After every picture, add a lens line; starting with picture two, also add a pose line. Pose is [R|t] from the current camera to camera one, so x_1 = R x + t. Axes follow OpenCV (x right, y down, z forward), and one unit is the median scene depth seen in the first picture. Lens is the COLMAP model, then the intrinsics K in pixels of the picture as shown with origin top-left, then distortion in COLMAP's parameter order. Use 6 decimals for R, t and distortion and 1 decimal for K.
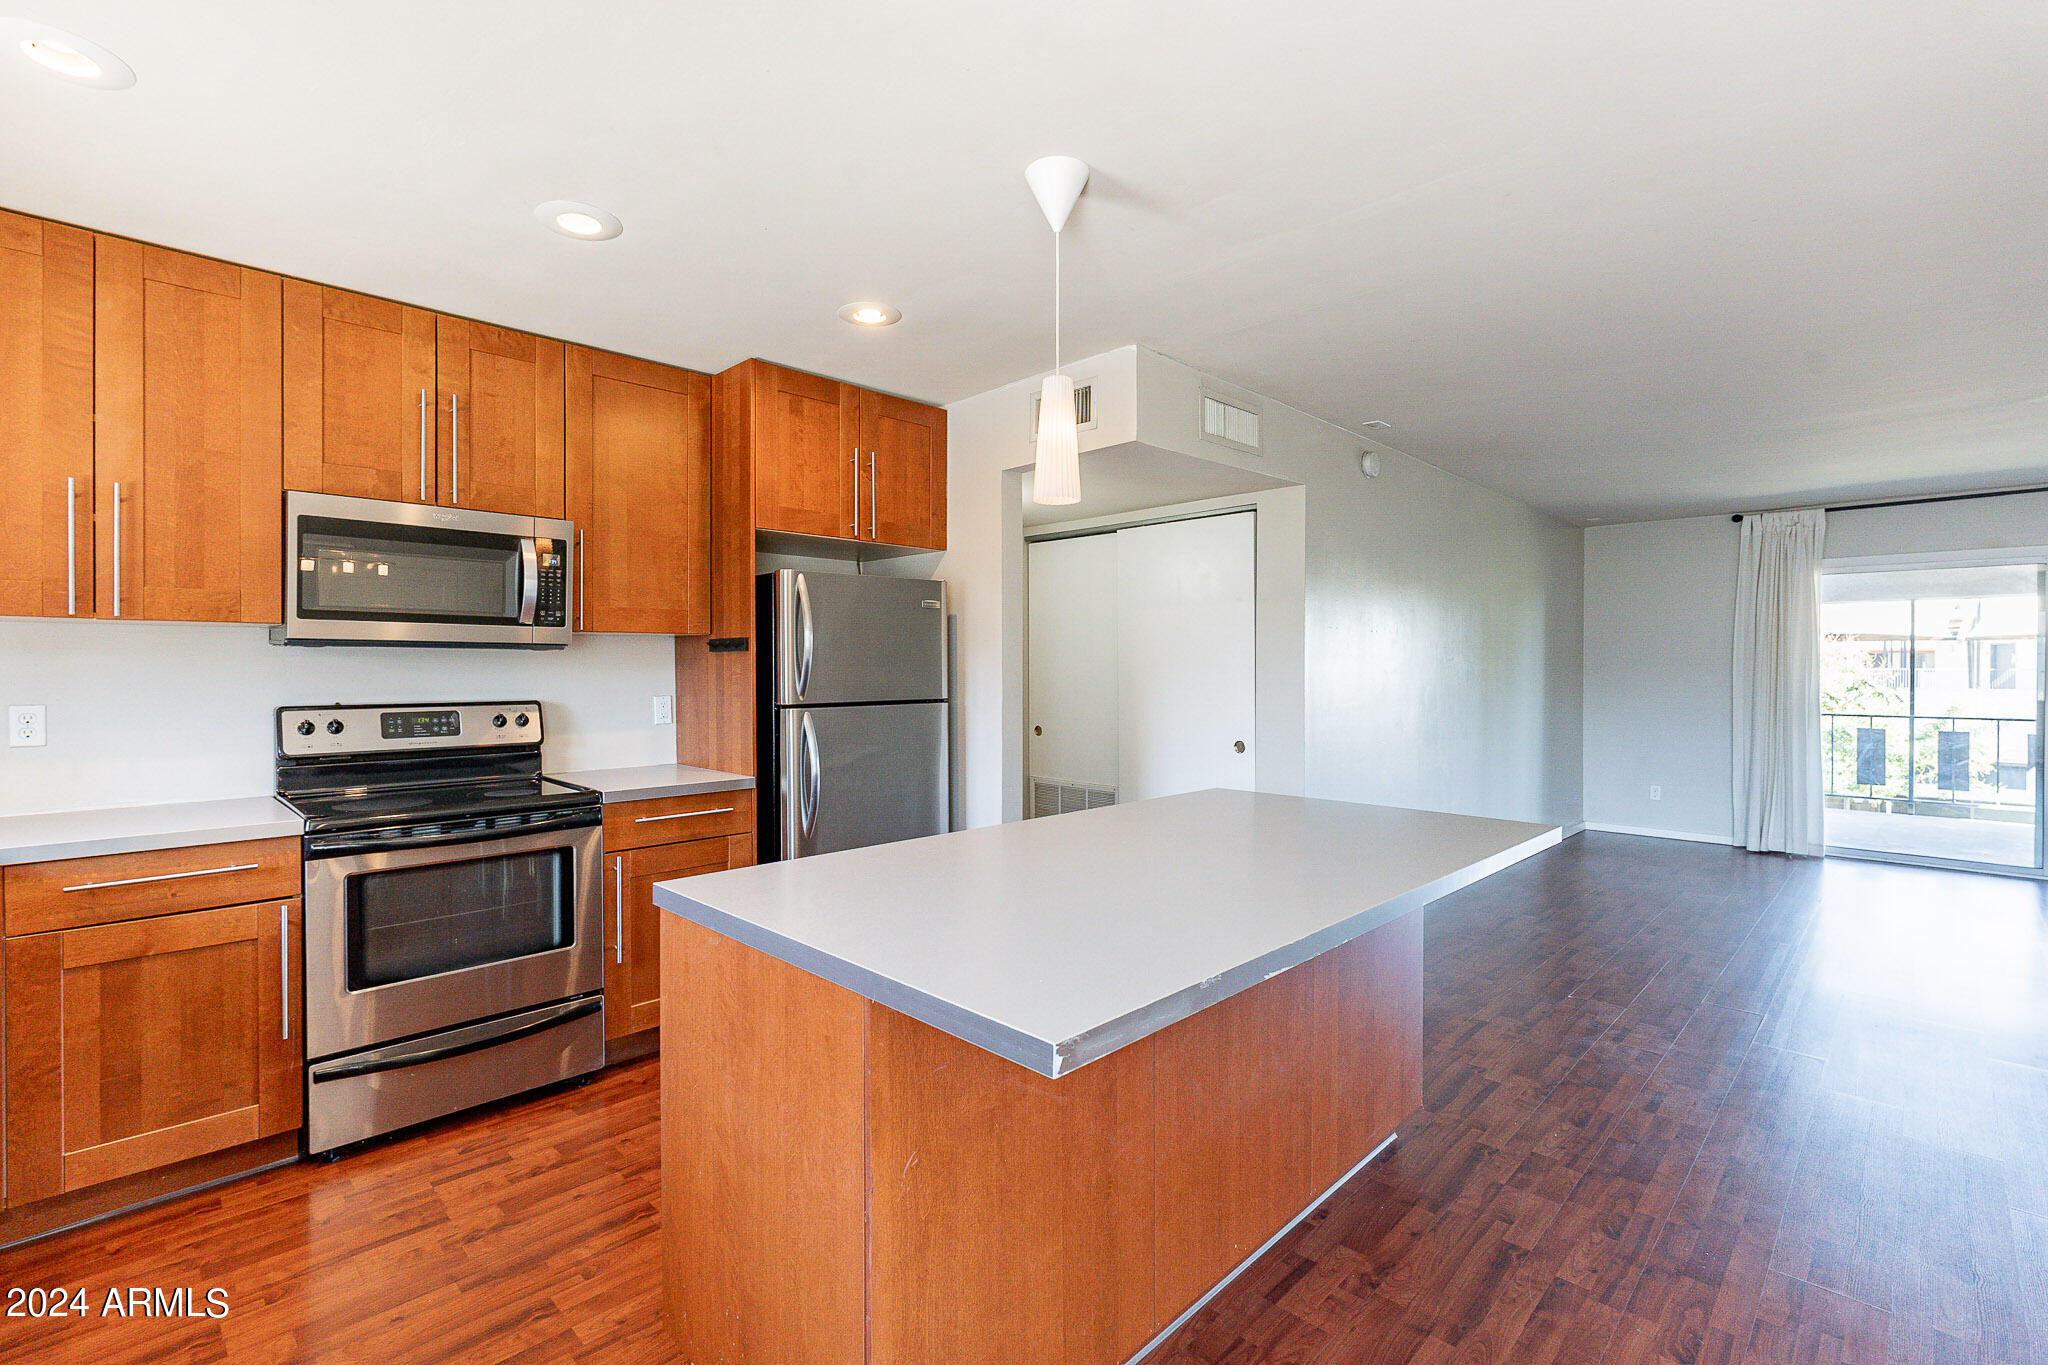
lens RADIAL K [[896.4, 0, 1024.0], [0, 896.4, 682.5], [0, 0, 1]] dist [-0.001764, -0.000317]
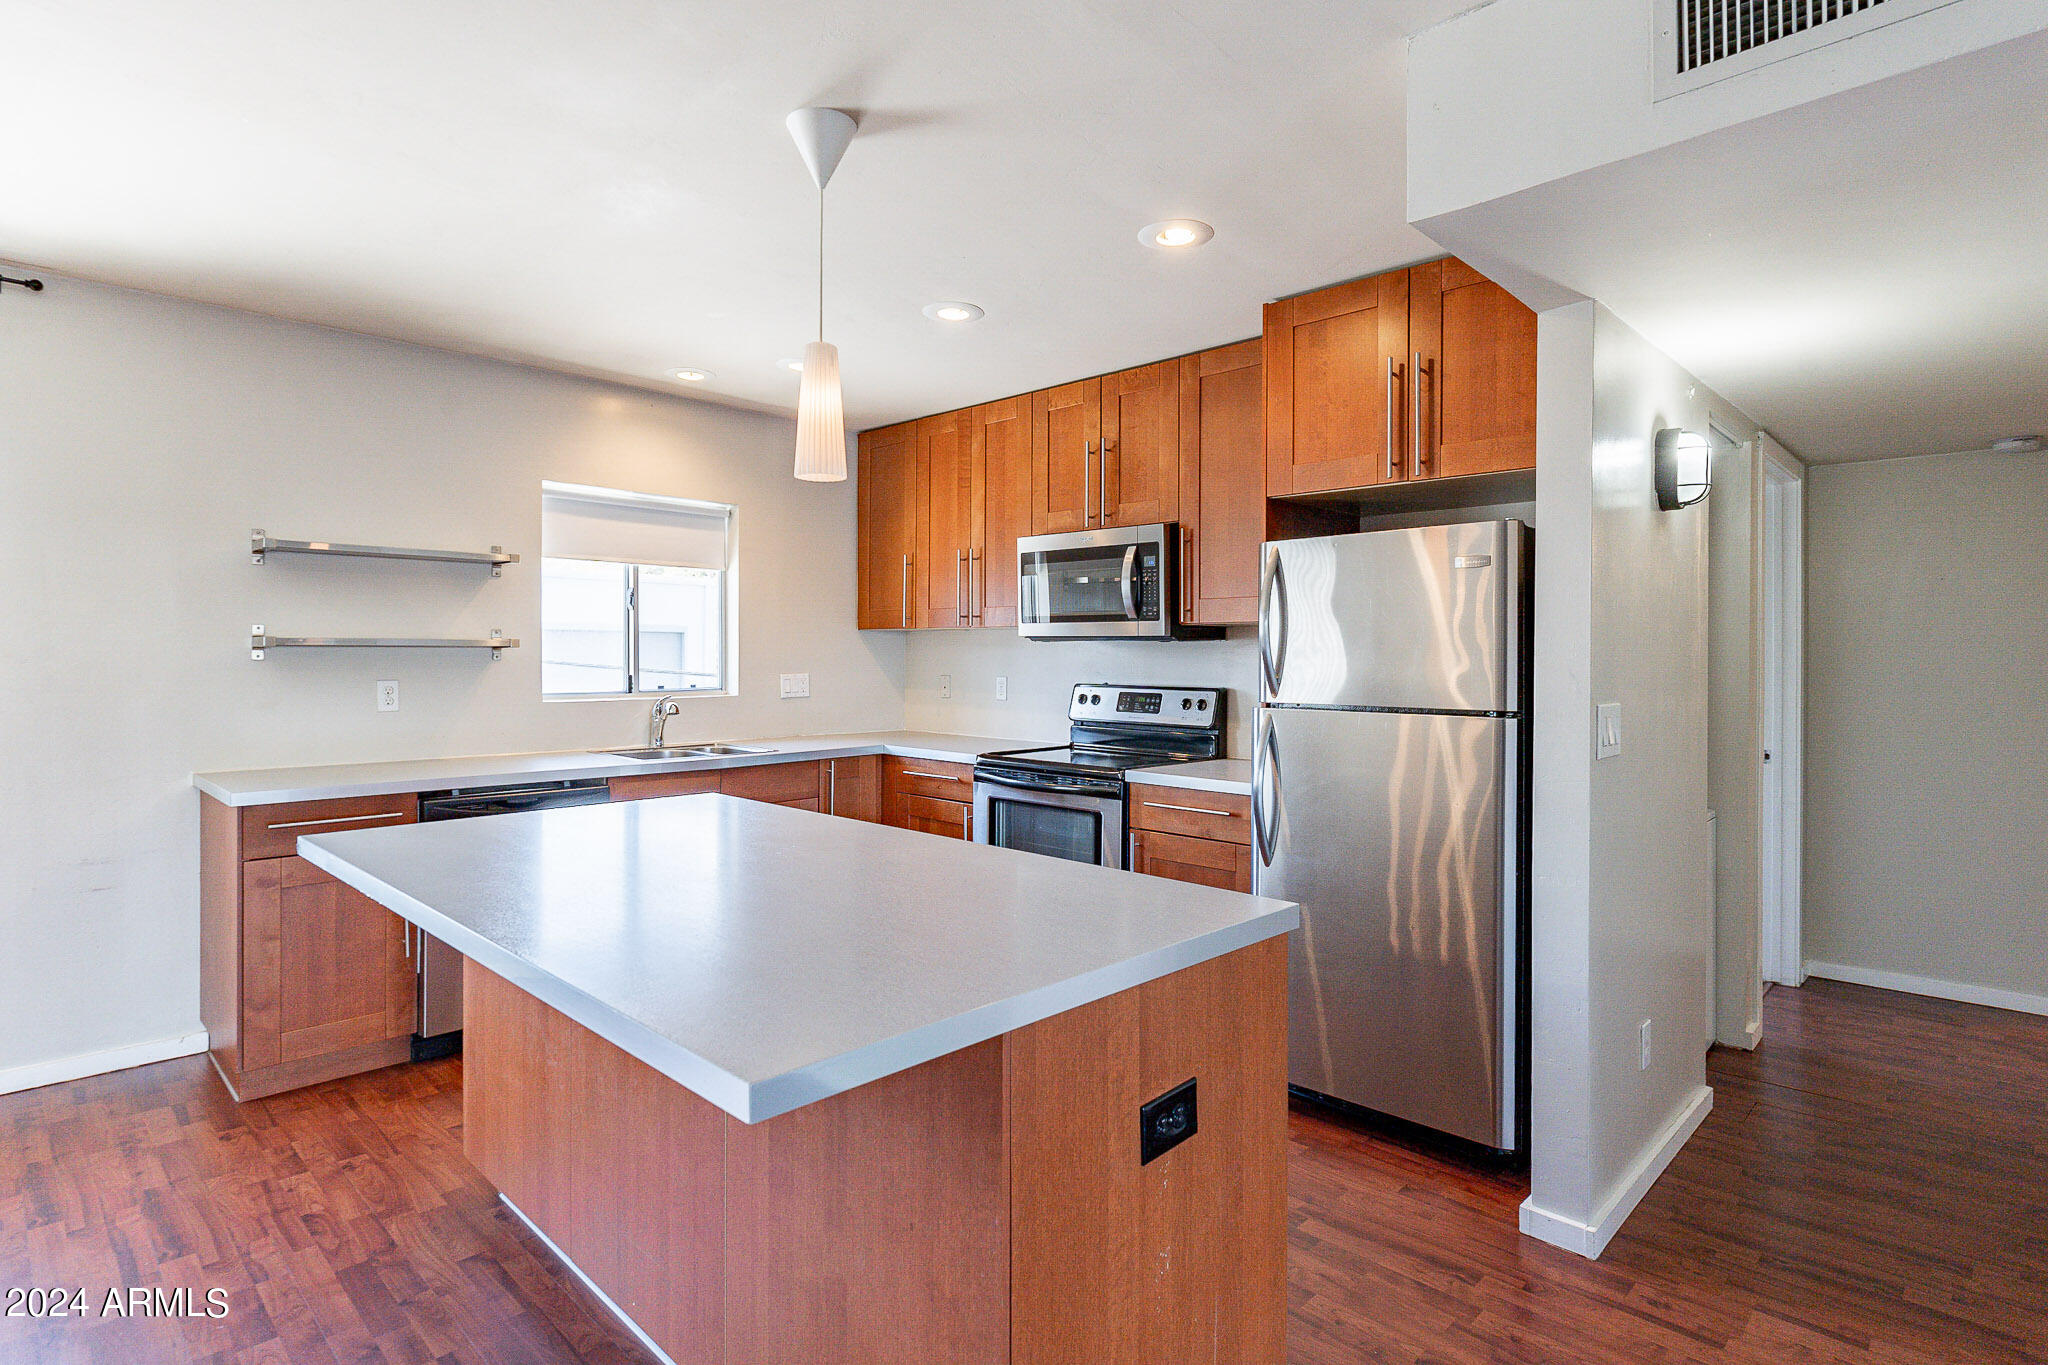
lens RADIAL K [[1076.4, 0, 1017.7], [0, 1076.4, 659.1], [0, 0, 1]] dist [0.034307, 0.000030]
pose [[0.009520, 0.006597, -0.999933, 0.845429], [-0.024034, 0.999691, 0.006367, -0.019000], [0.999666, 0.023972, 0.009676, 0.849363]]
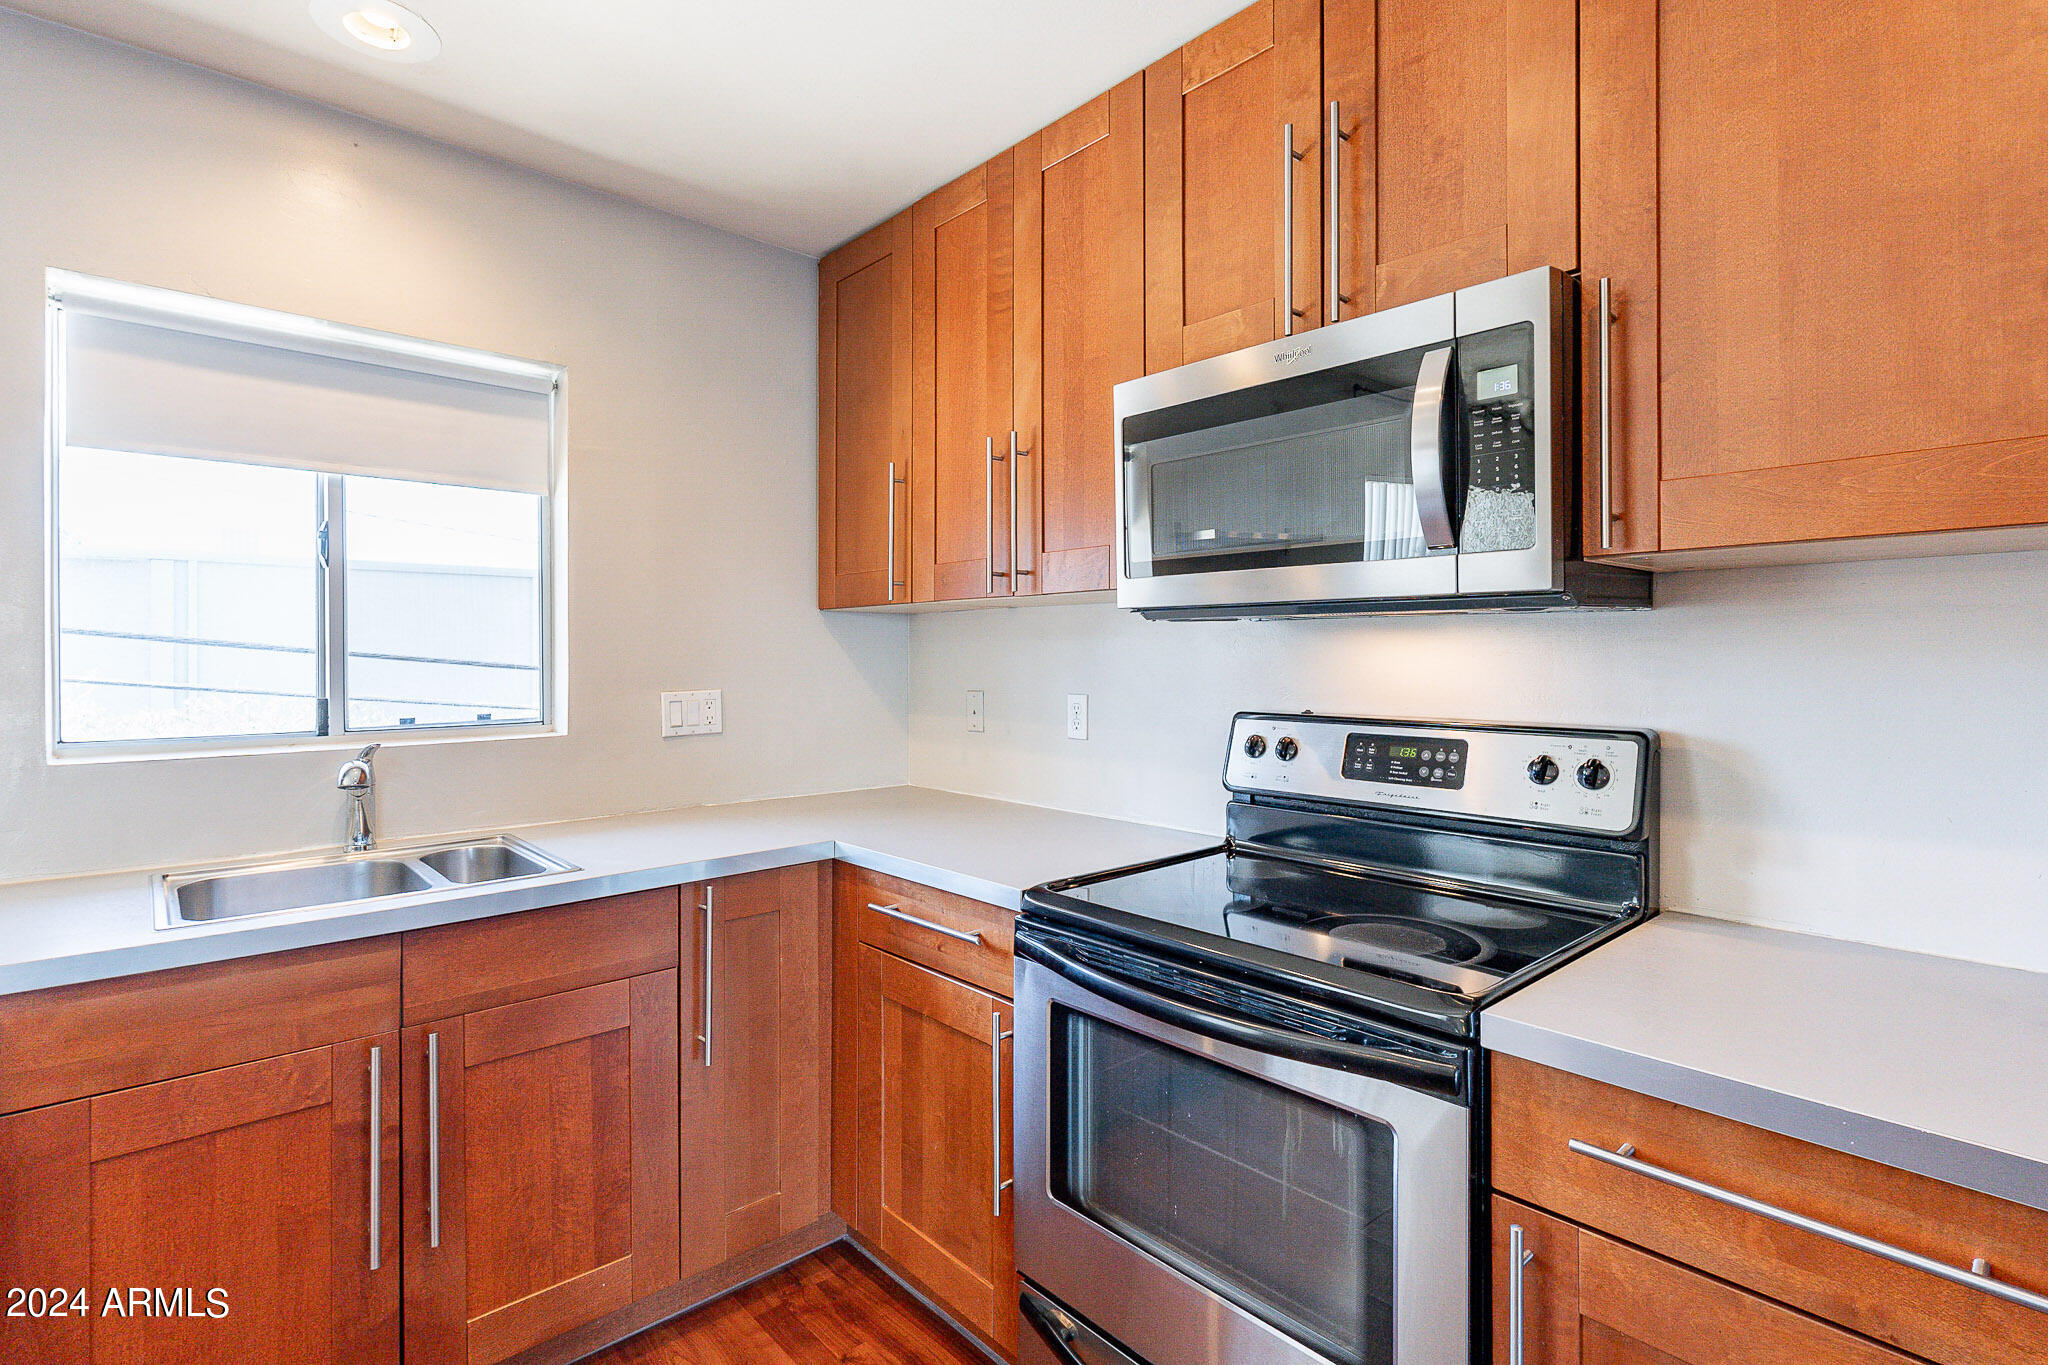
lens RADIAL K [[992.9, 0, 1015.5], [0, 992.9, 655.4], [0, 0, 1]] dist [0.004836, 0.000413]
pose [[-0.064520, -0.000319, -0.997916, -0.074983], [-0.017256, 0.999851, 0.000797, -0.012073], [0.997767, 0.017271, -0.064516, 0.841527]]
